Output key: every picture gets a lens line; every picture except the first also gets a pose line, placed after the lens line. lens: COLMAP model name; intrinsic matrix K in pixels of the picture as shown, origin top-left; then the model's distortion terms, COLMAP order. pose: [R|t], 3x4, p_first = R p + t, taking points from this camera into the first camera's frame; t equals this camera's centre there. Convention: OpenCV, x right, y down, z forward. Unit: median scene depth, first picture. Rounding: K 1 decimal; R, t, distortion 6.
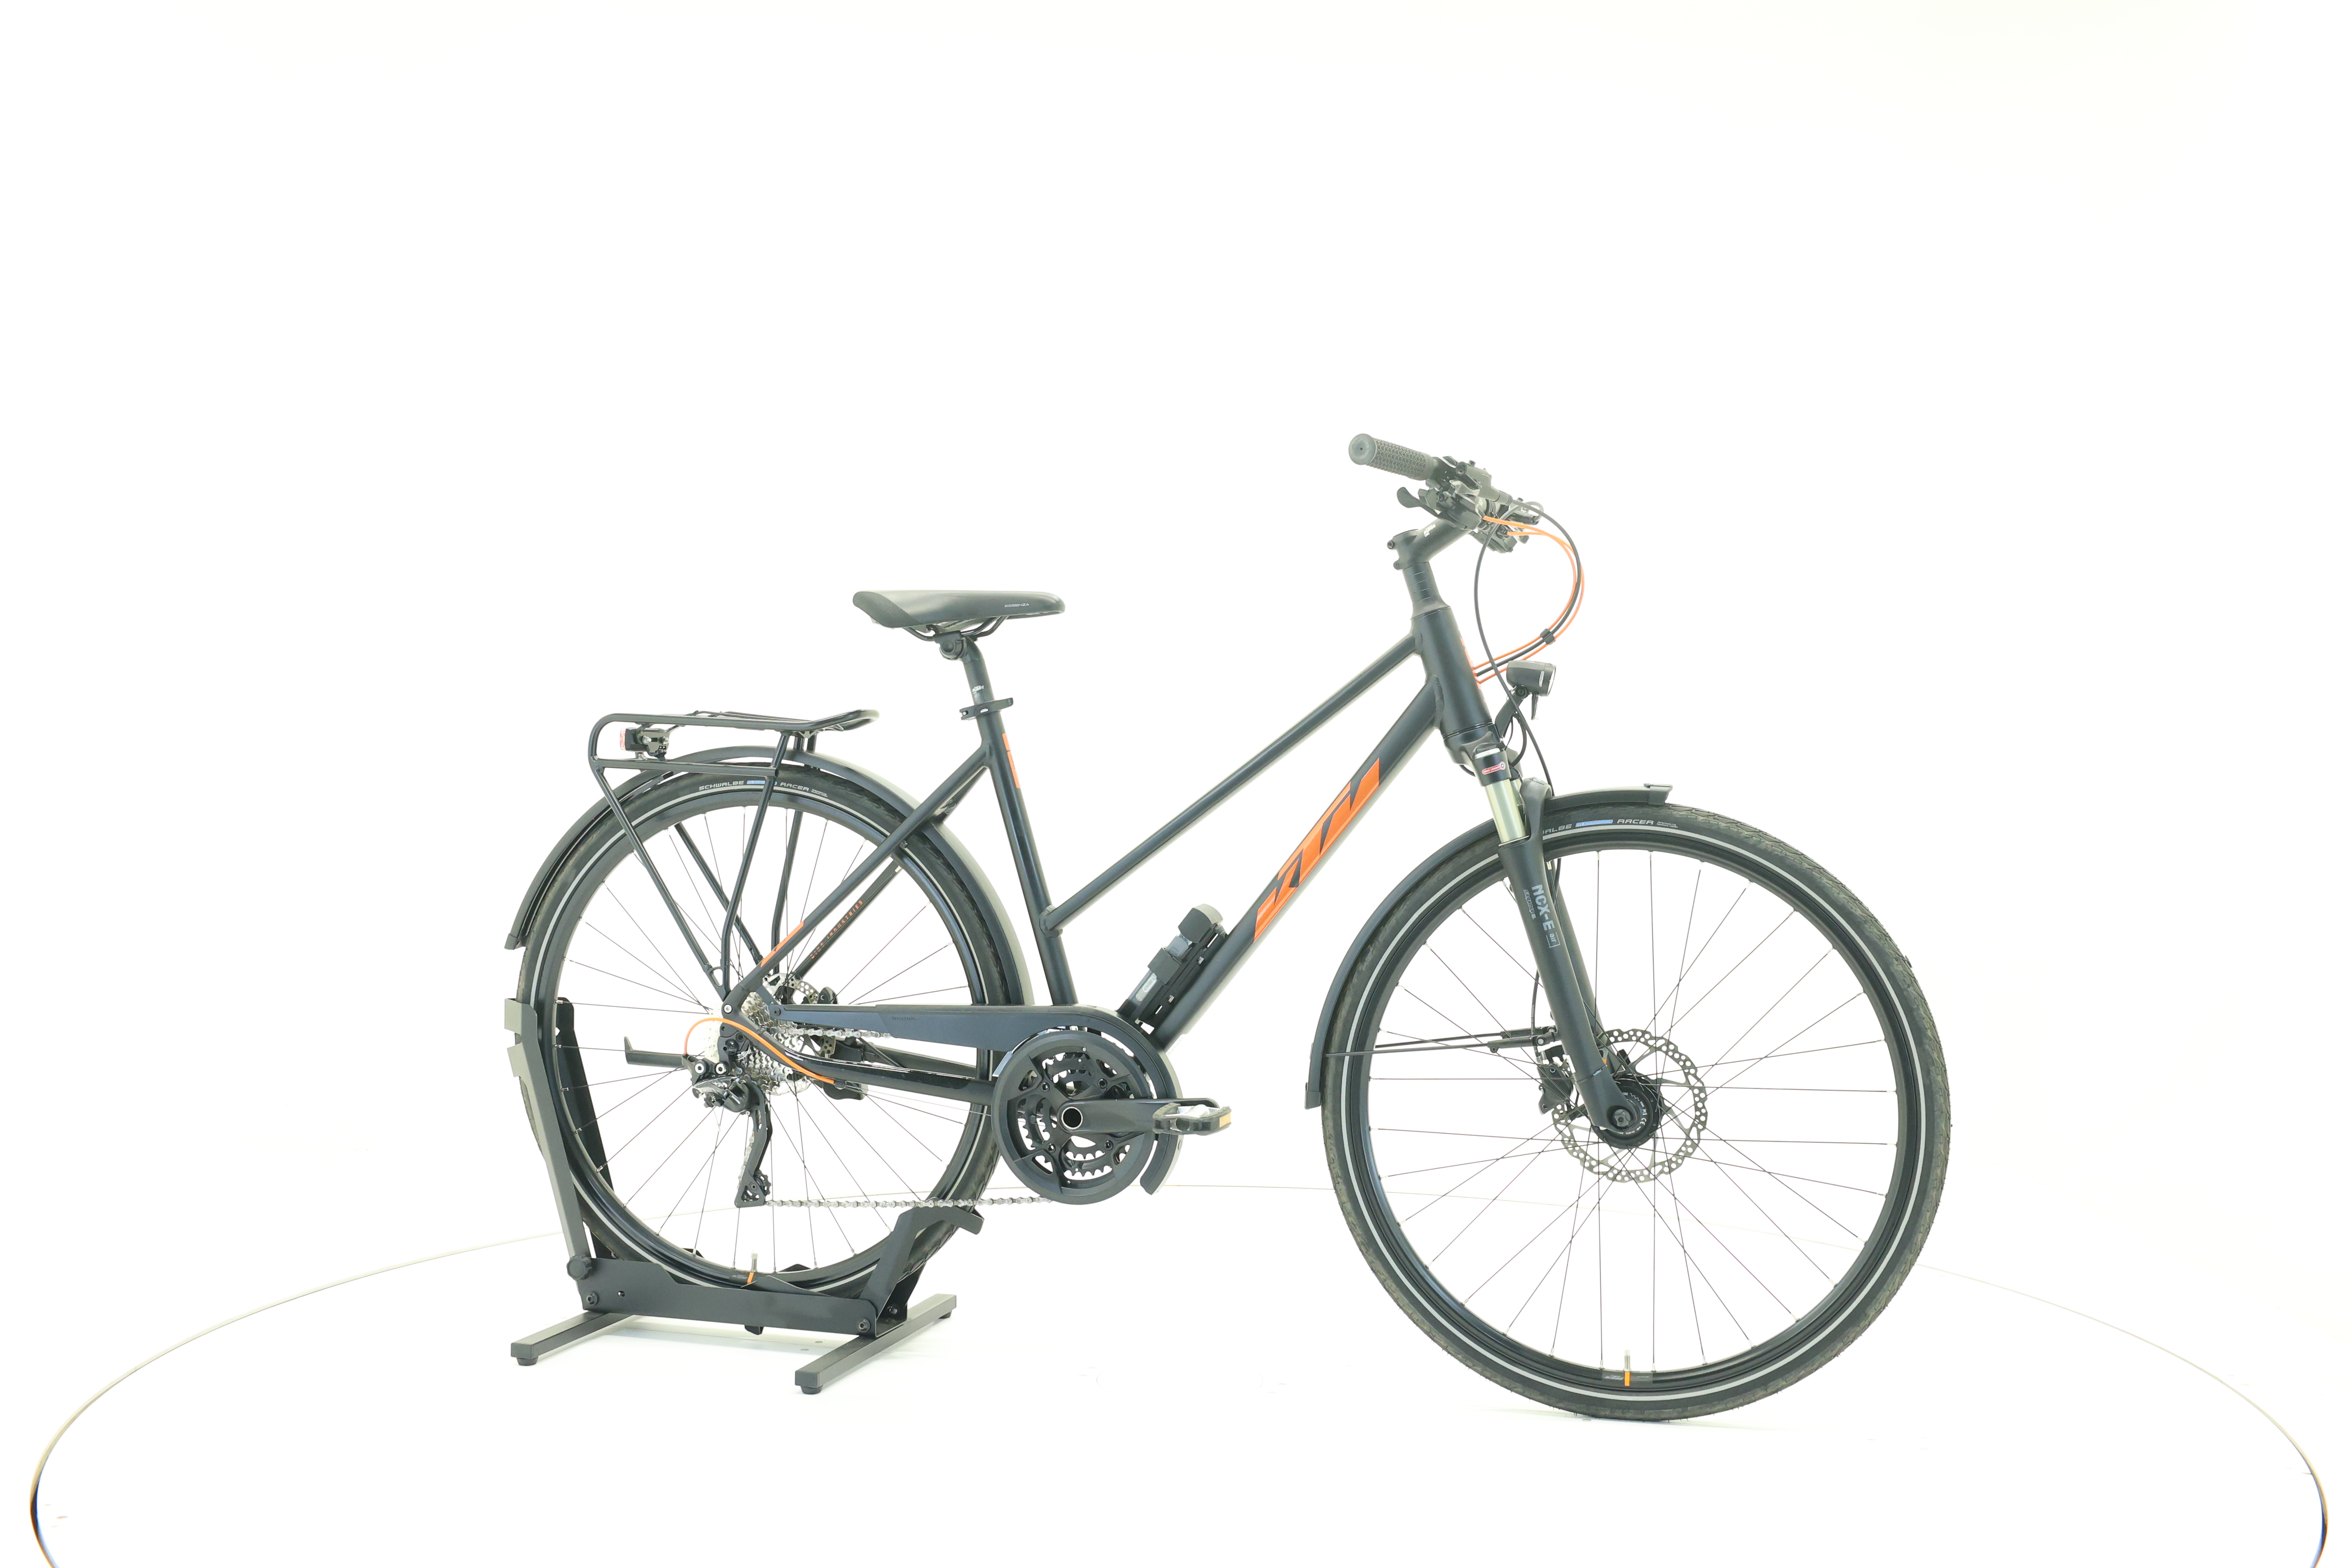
lens RADIAL K [[2451.3, 0, 1176.0], [0, 2451.3, 784.0], [0, 0, 1]] dist [-0.000062, -0.001196]
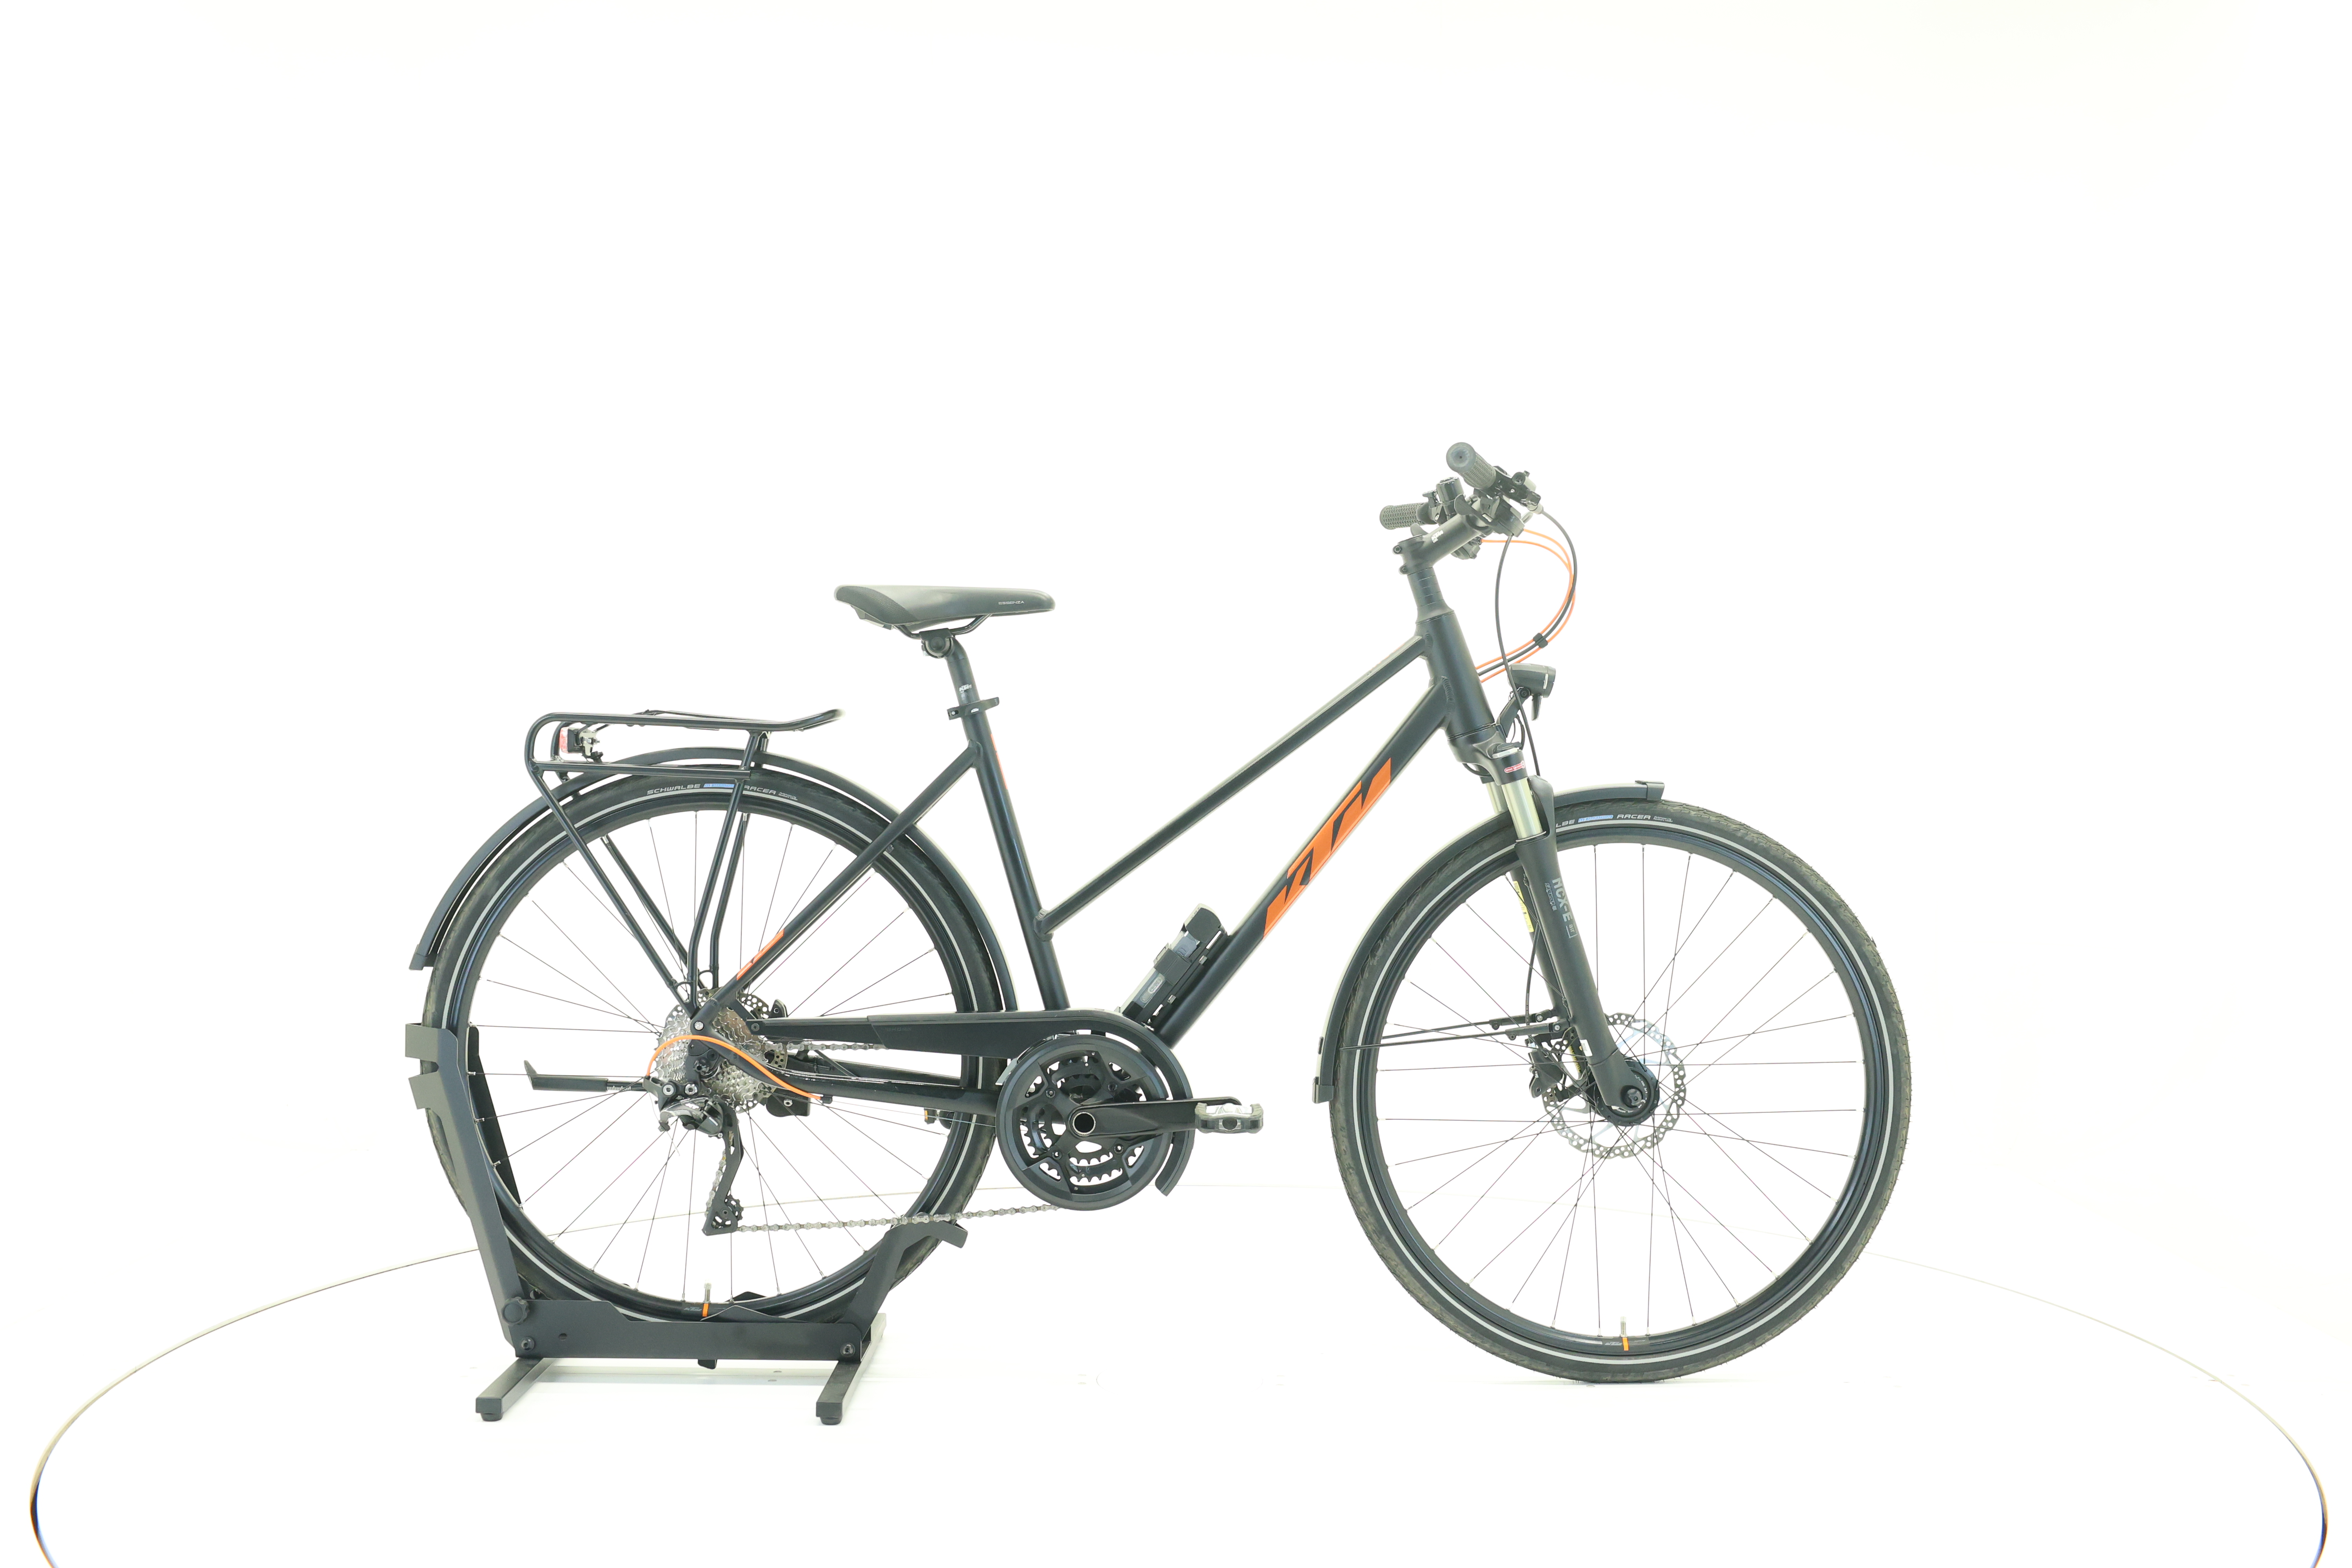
lens RADIAL K [[2451.3, 0, 1176.0], [0, 2451.3, 784.0], [0, 0, 1]] dist [-0.000062, -0.001196]
pose [[0.954917, -0.007697, 0.296773, -0.301320], [0.006624, 0.999967, 0.004622, -0.004817], [-0.296799, -0.002448, 0.954937, 0.046440]]
